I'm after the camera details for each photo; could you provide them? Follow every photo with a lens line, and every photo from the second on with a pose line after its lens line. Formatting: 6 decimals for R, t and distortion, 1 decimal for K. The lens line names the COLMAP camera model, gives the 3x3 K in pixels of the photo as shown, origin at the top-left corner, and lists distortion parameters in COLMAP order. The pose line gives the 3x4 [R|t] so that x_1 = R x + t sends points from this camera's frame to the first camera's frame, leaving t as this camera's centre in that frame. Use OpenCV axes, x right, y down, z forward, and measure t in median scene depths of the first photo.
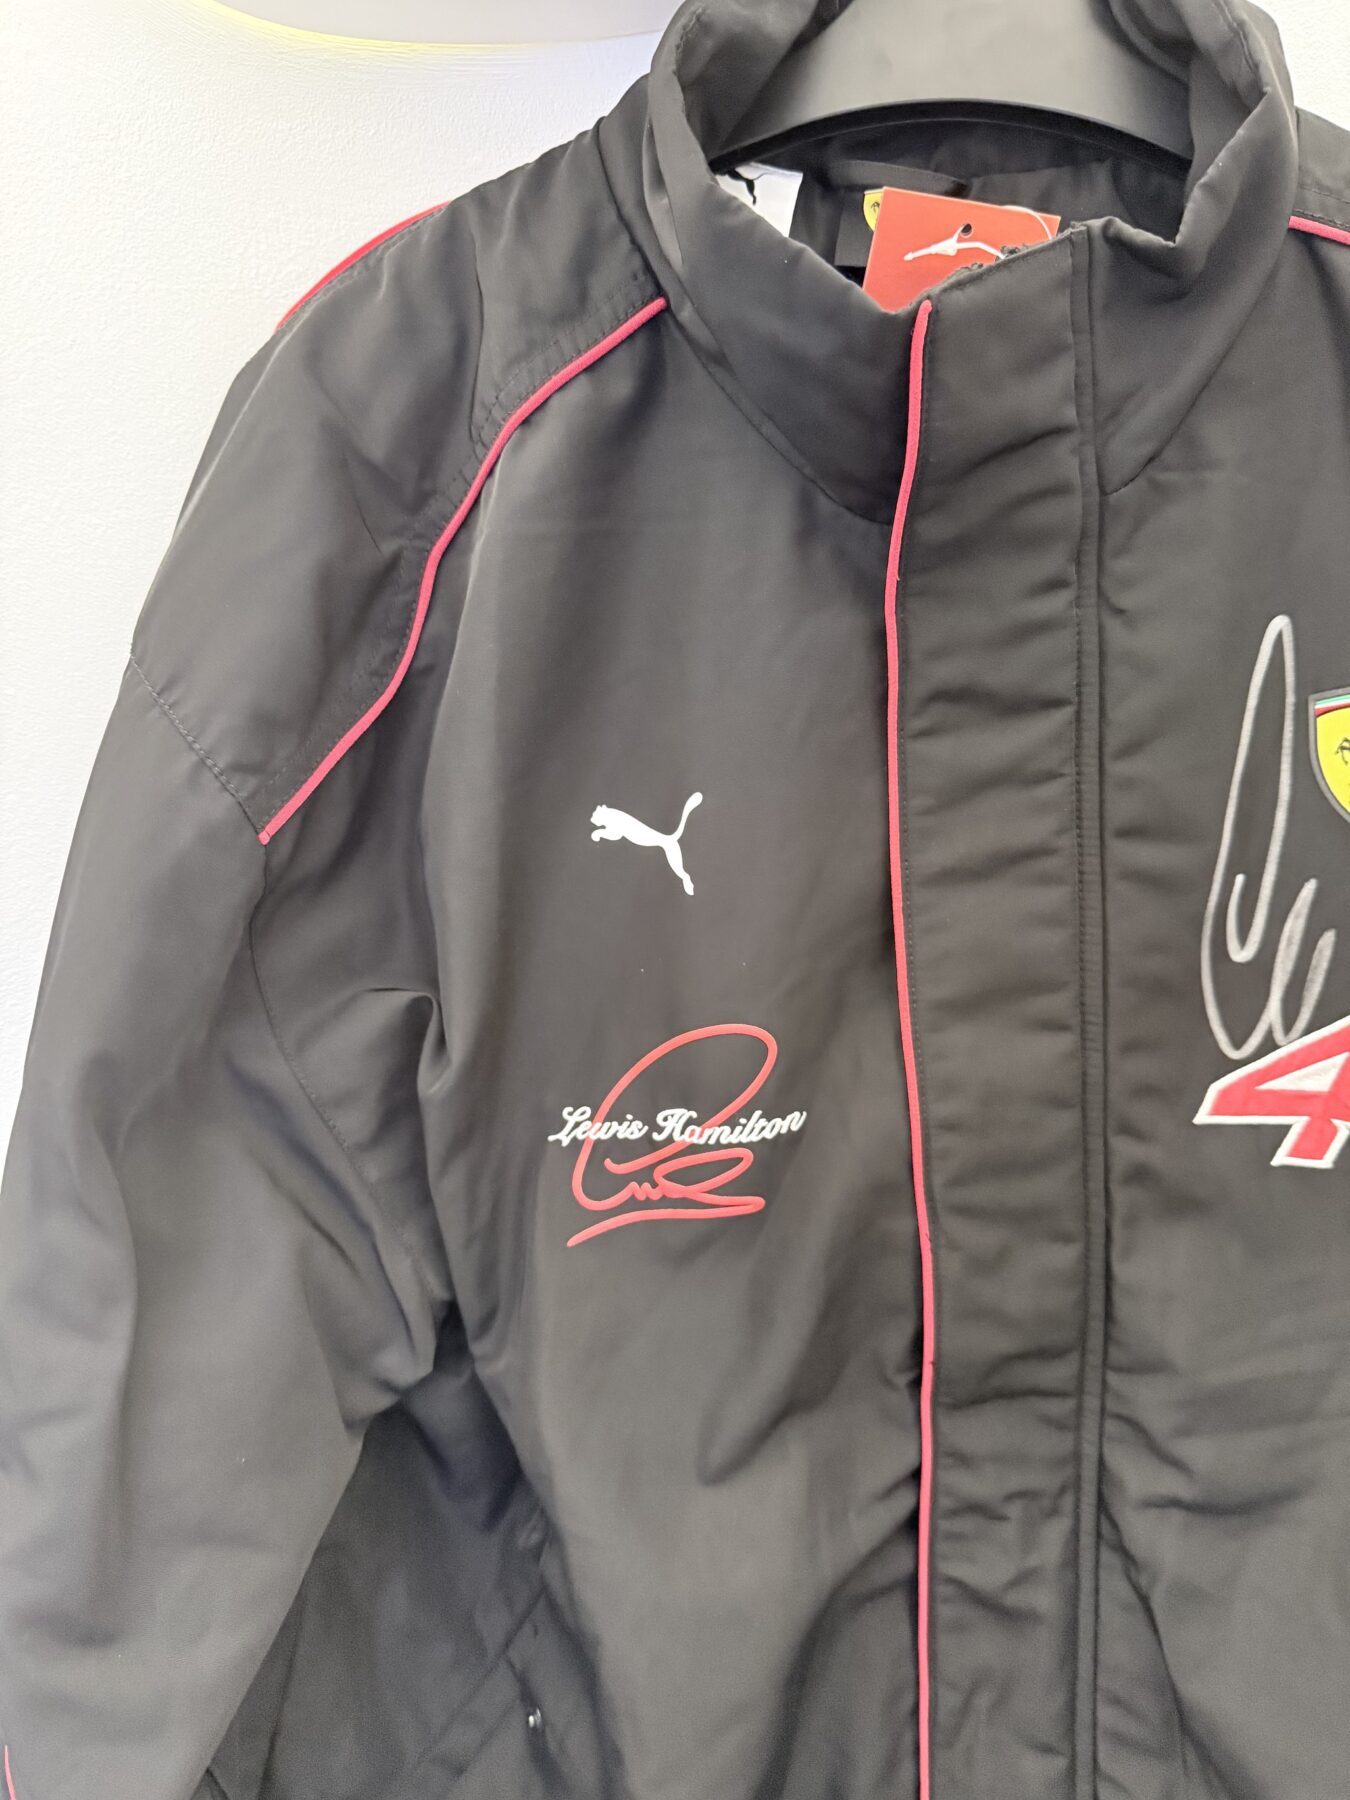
lens RADIAL K [[1286.1, 0, 681.5], [0, 1286.1, 896.1], [0, 0, 1]] dist [0.132262, -0.259920]
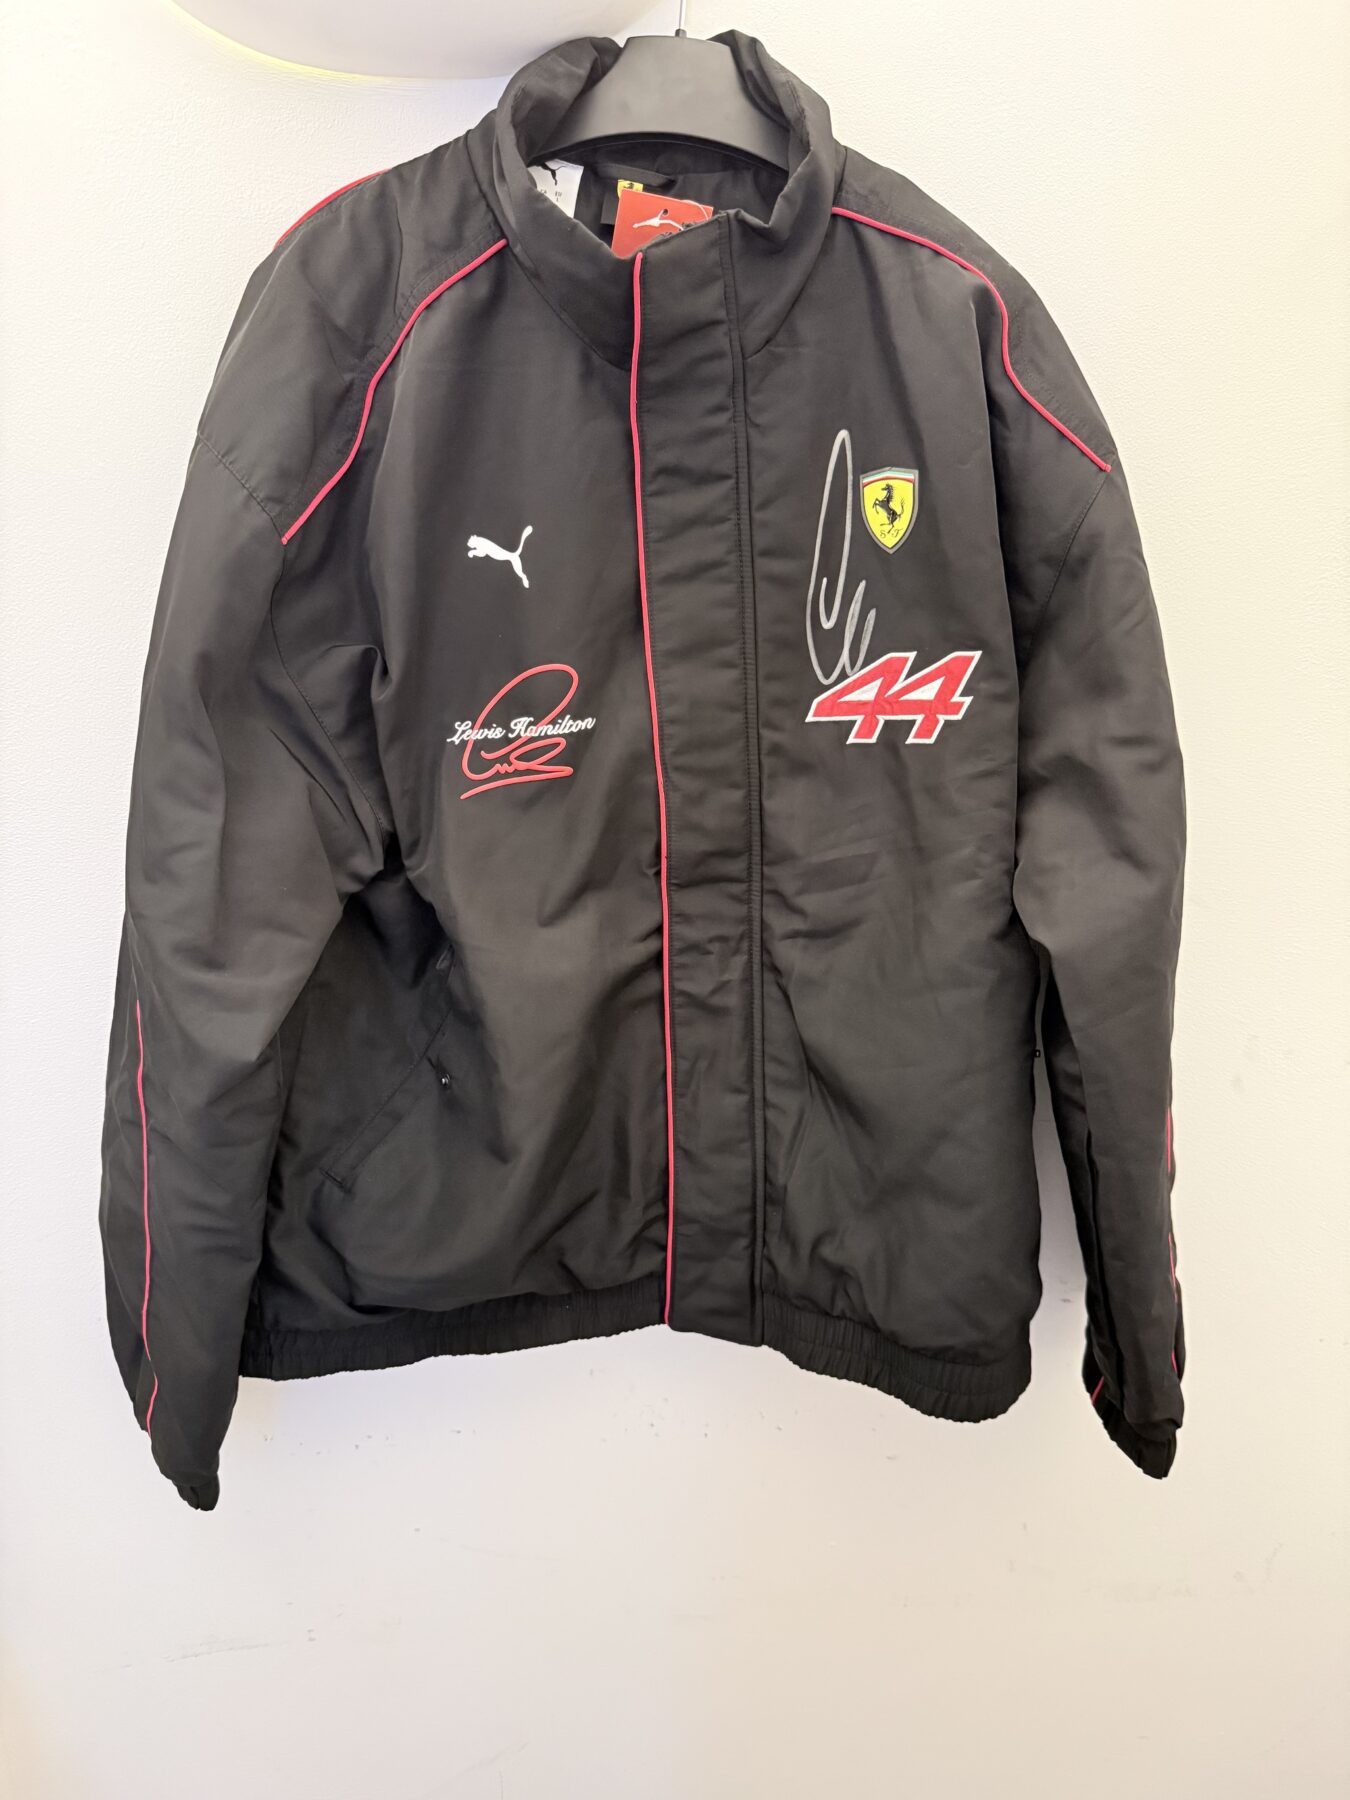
lens RADIAL K [[1289.8, 0, 681.4], [0, 1289.8, 897.0], [0, 0, 1]] dist [0.180885, -0.394645]
pose [[0.992517, -0.016650, 0.120965, -0.006140], [0.007731, 0.997241, 0.073828, 0.287754], [-0.121861, -0.072340, 0.989908, -0.813856]]
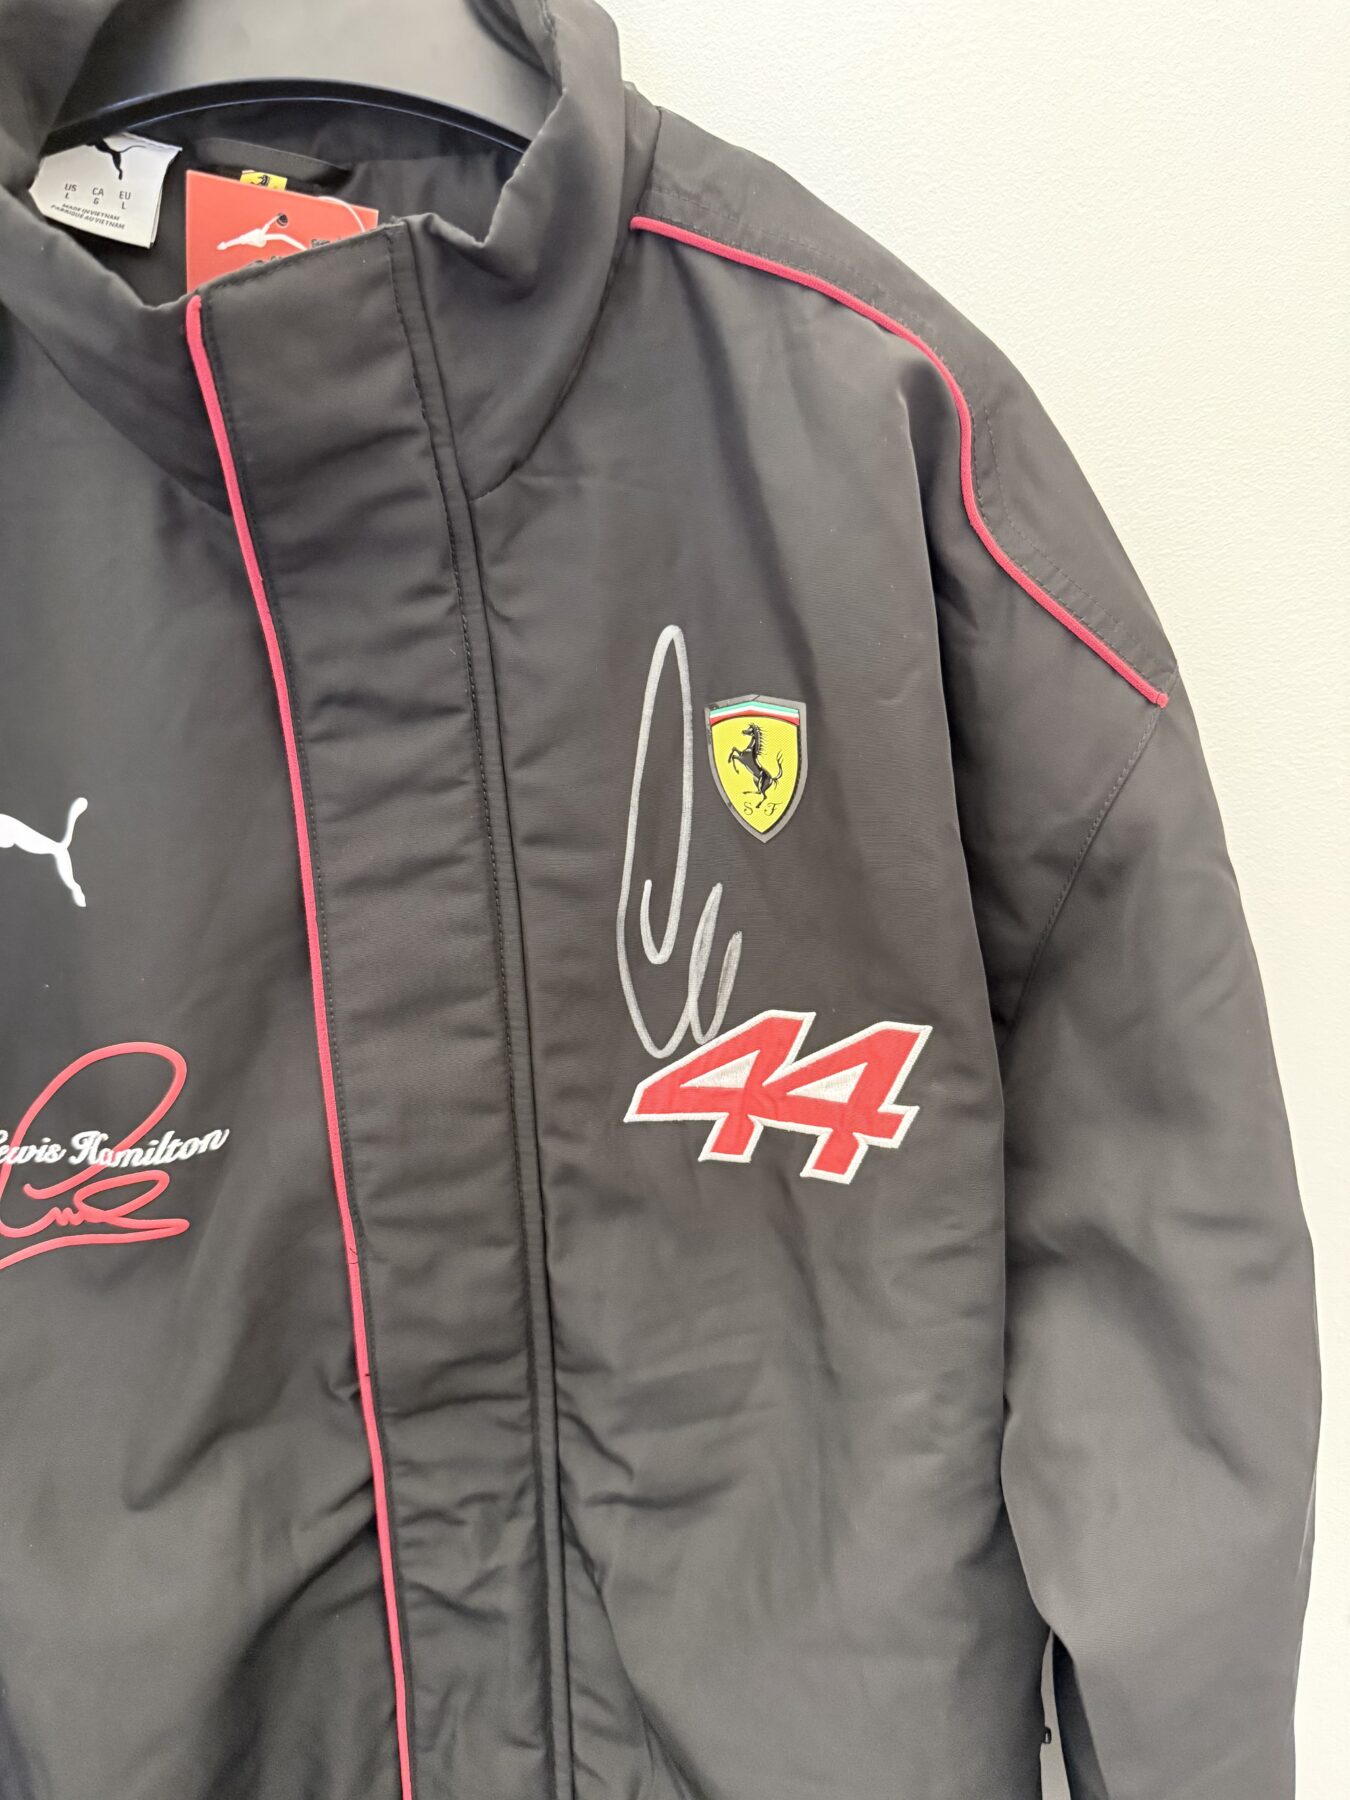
lens RADIAL K [[1286.1, 0, 681.5], [0, 1286.1, 896.1], [0, 0, 1]] dist [0.132262, -0.259920]
pose [[0.991899, -0.012927, 0.126372, 0.316176], [0.009444, 0.999560, 0.028128, -0.031082], [-0.126680, -0.026707, 0.991584, -0.000598]]
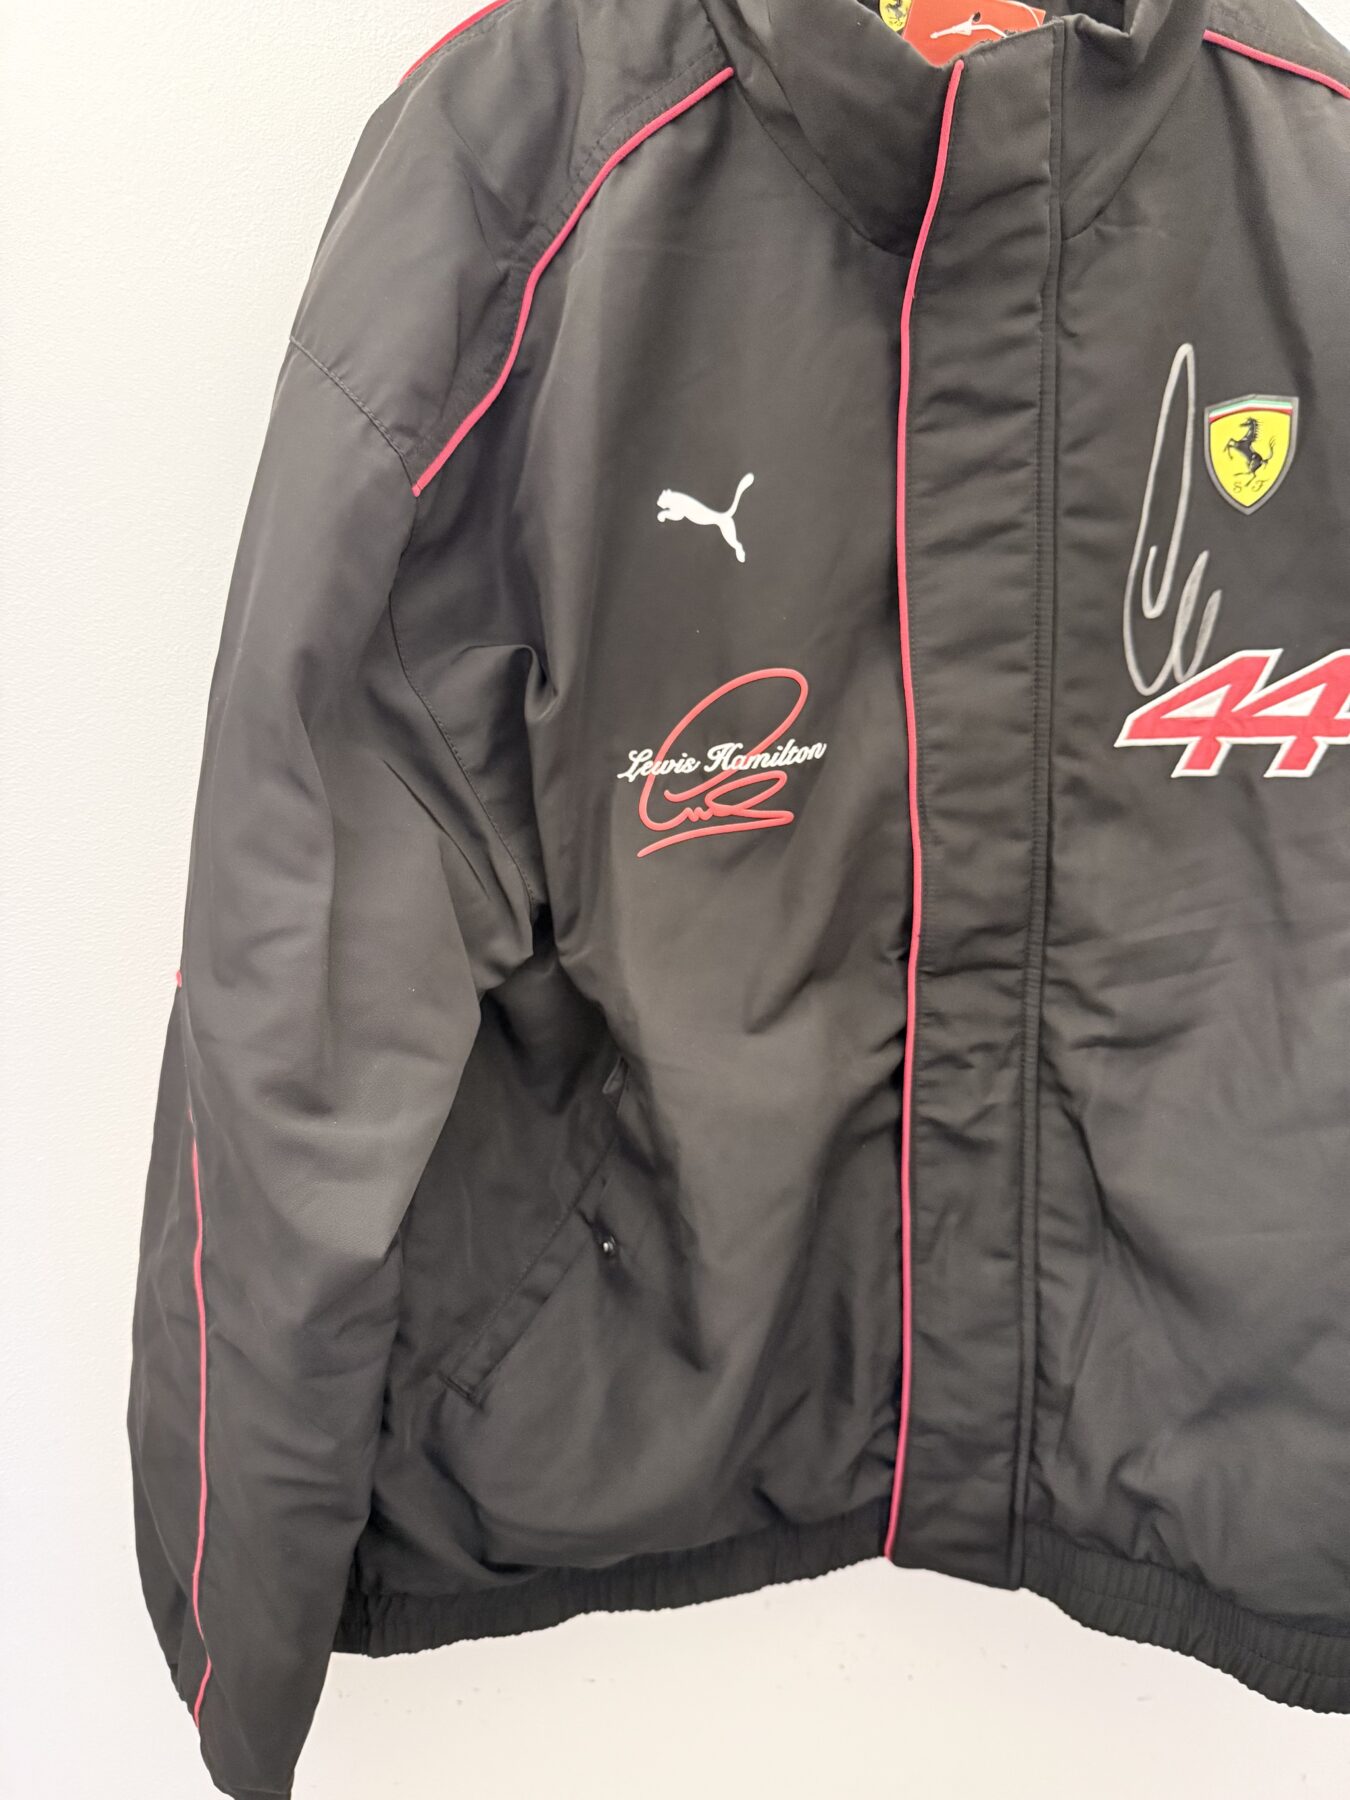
lens RADIAL K [[1286.1, 0, 681.5], [0, 1286.1, 896.1], [0, 0, 1]] dist [0.132262, -0.259920]
pose [[0.991645, -0.016148, 0.127983, -0.216139], [0.010681, 0.999005, 0.043293, 0.266373], [-0.128555, -0.041565, 0.990831, -0.258427]]
